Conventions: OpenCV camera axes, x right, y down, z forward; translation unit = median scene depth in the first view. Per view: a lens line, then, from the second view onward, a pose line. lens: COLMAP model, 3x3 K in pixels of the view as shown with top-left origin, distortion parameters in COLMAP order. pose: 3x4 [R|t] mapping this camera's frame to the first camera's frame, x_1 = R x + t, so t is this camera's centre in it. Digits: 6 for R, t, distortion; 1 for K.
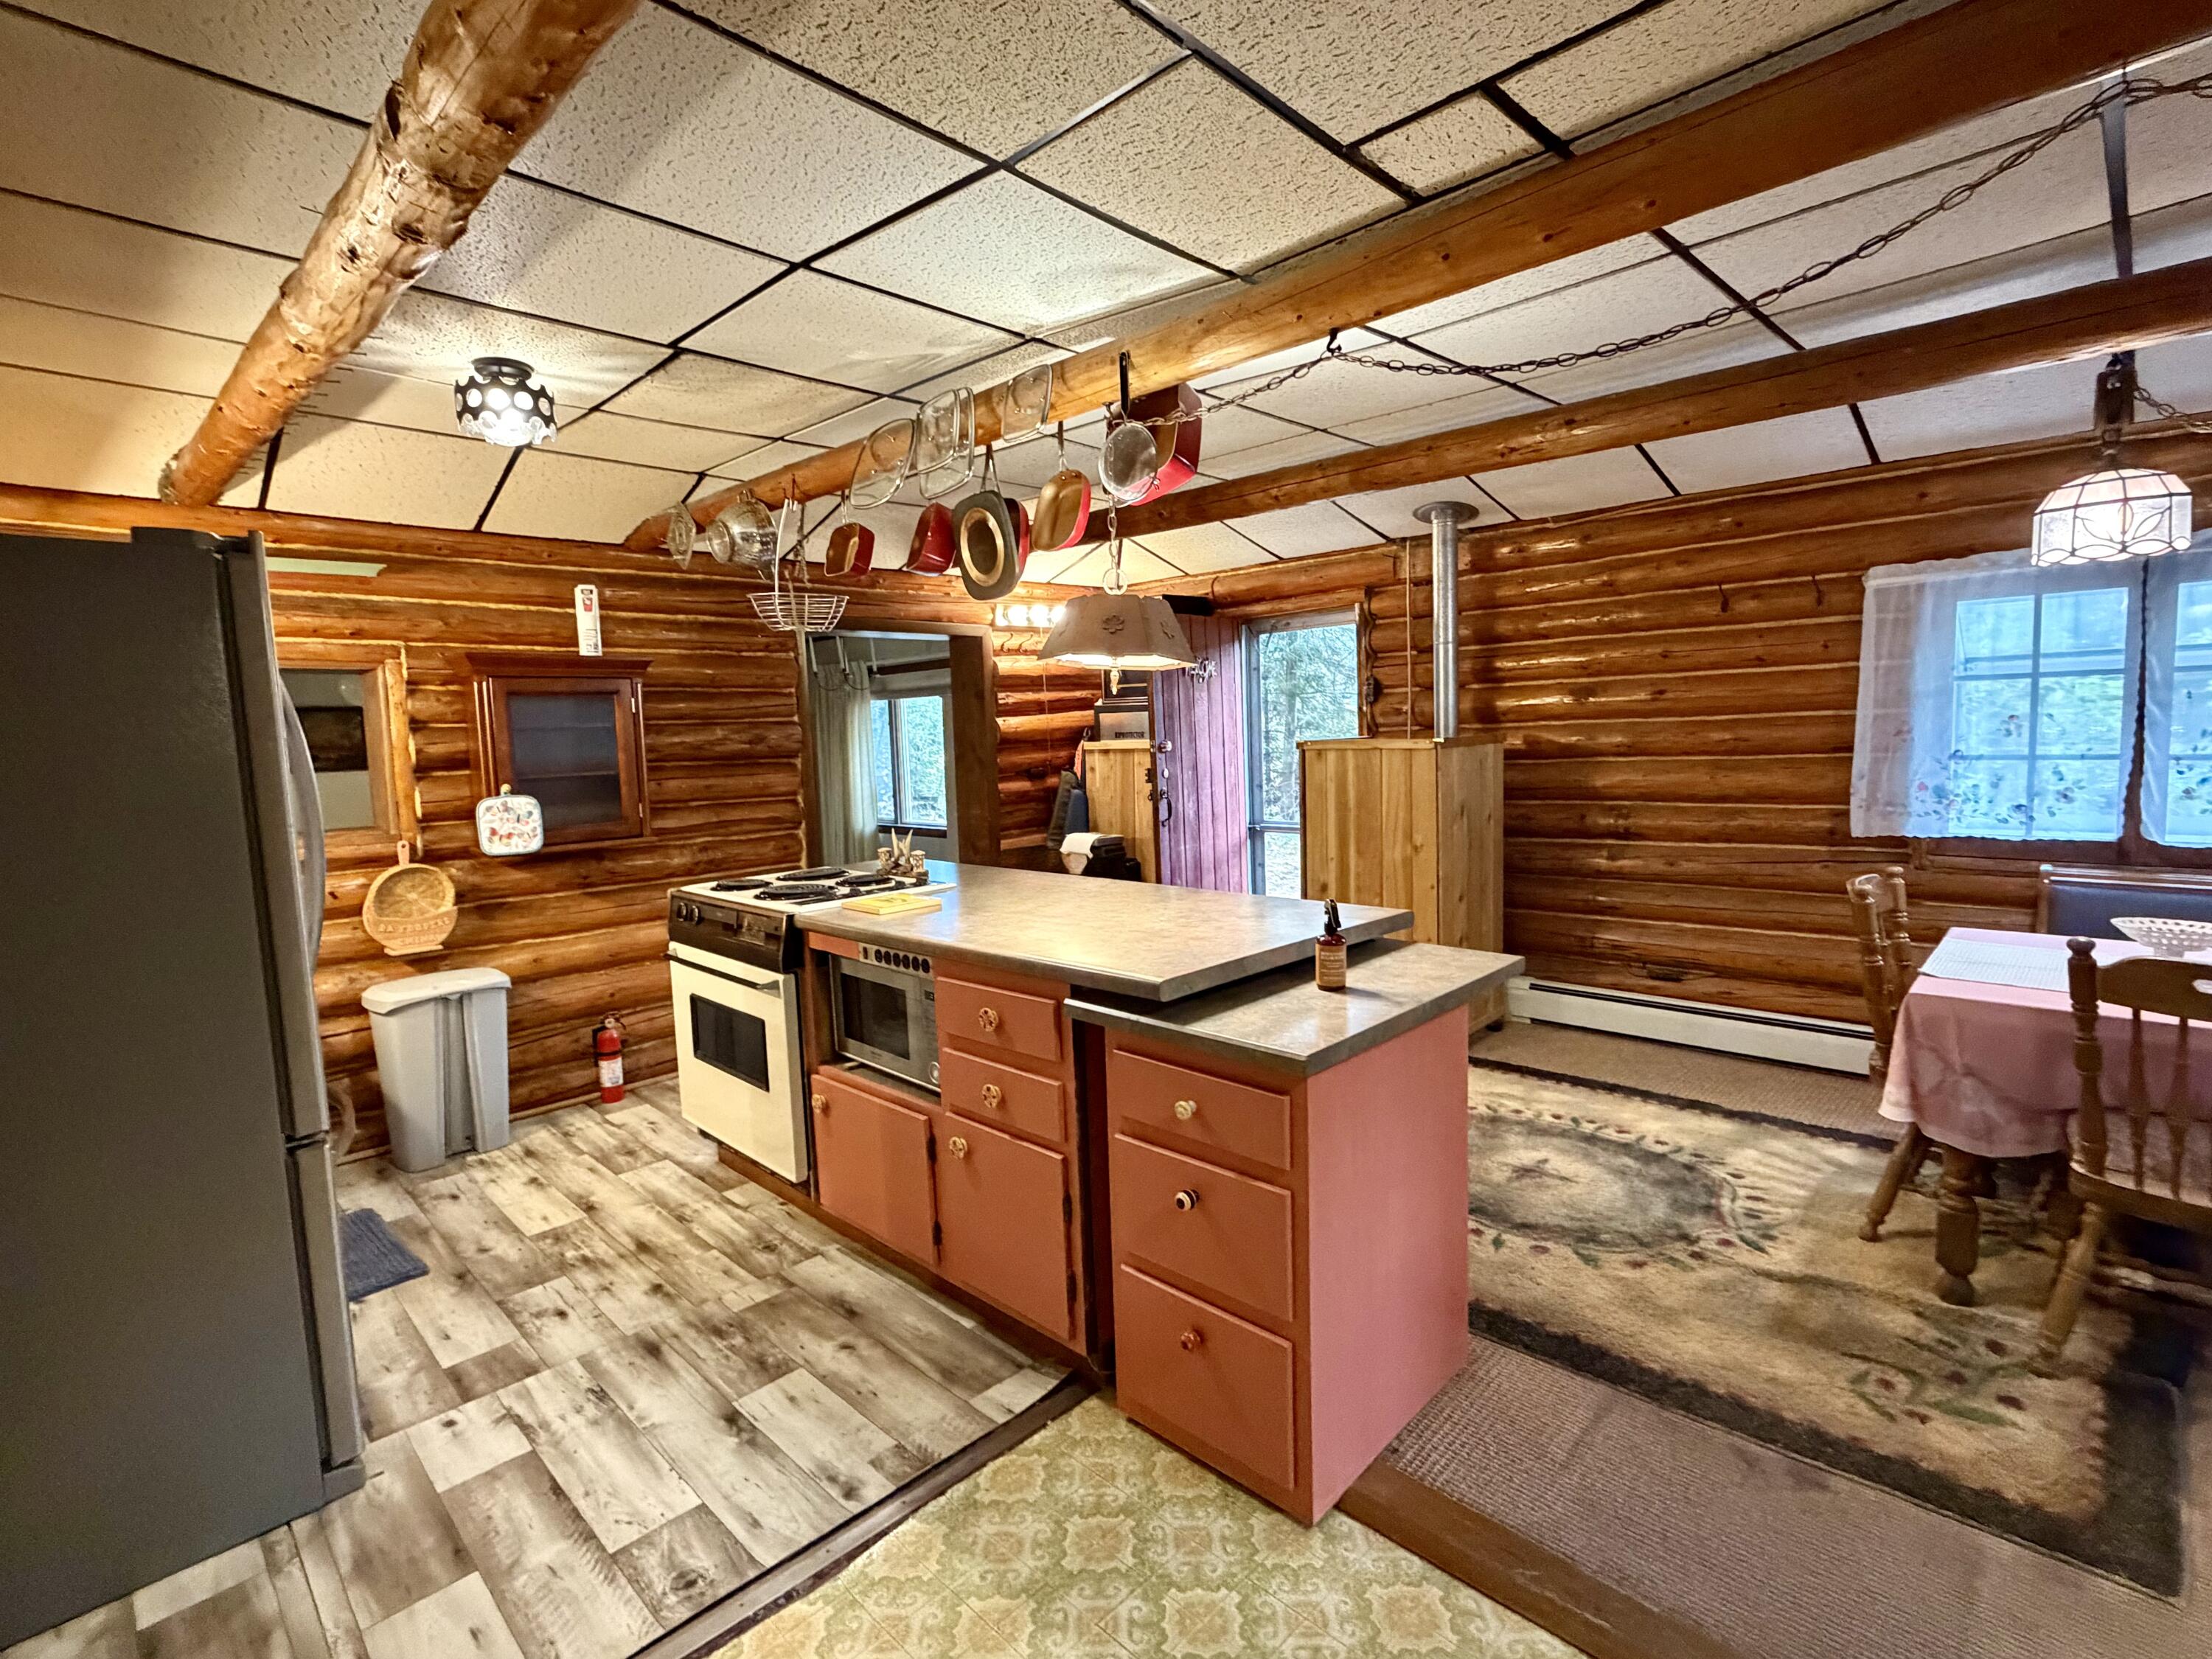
lens RADIAL K [[1038.4, 0, 1103.5], [0, 1038.4, 829.2], [0, 0, 1]] dist [0.000274, -0.000933]
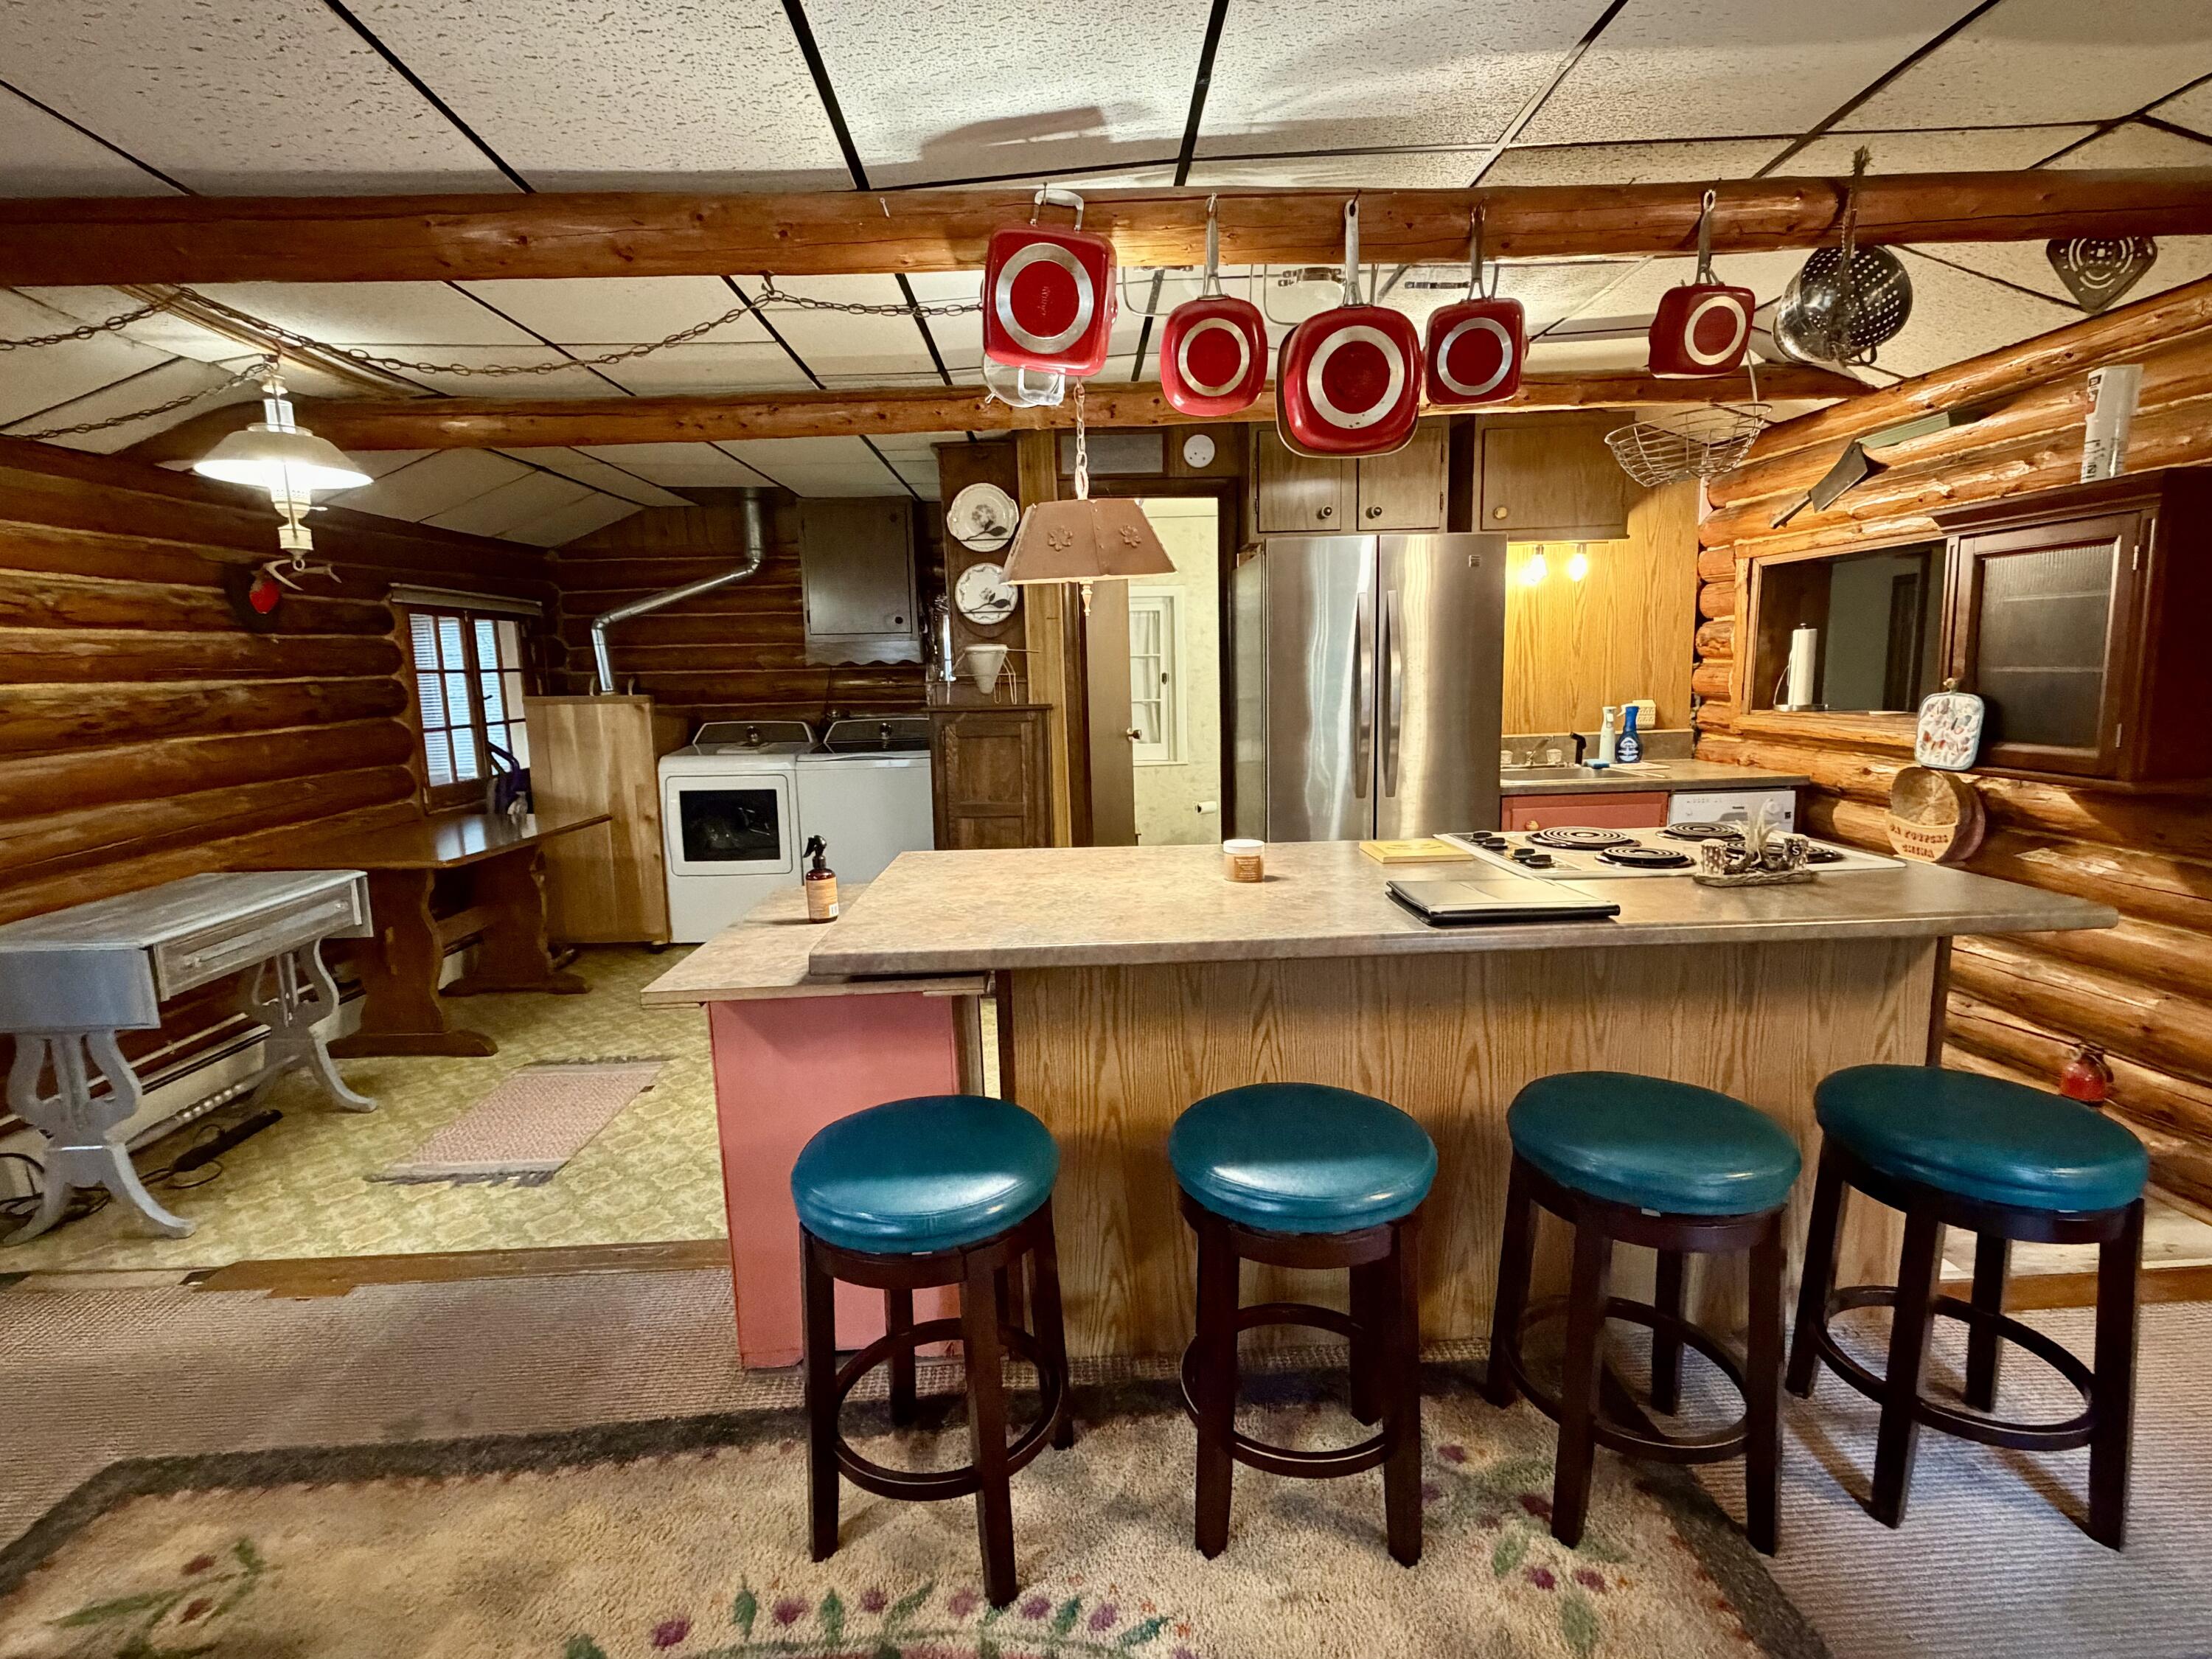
lens RADIAL K [[1038.4, 0, 1105.6], [0, 1038.4, 826.3], [0, 0, 1]] dist [0.000274, -0.000933]
pose [[-0.681617, 0.162237, -0.713496, 0.615988], [-0.017118, 0.971307, 0.237212, -0.156051], [0.731508, 0.173902, -0.659283, 1.528975]]
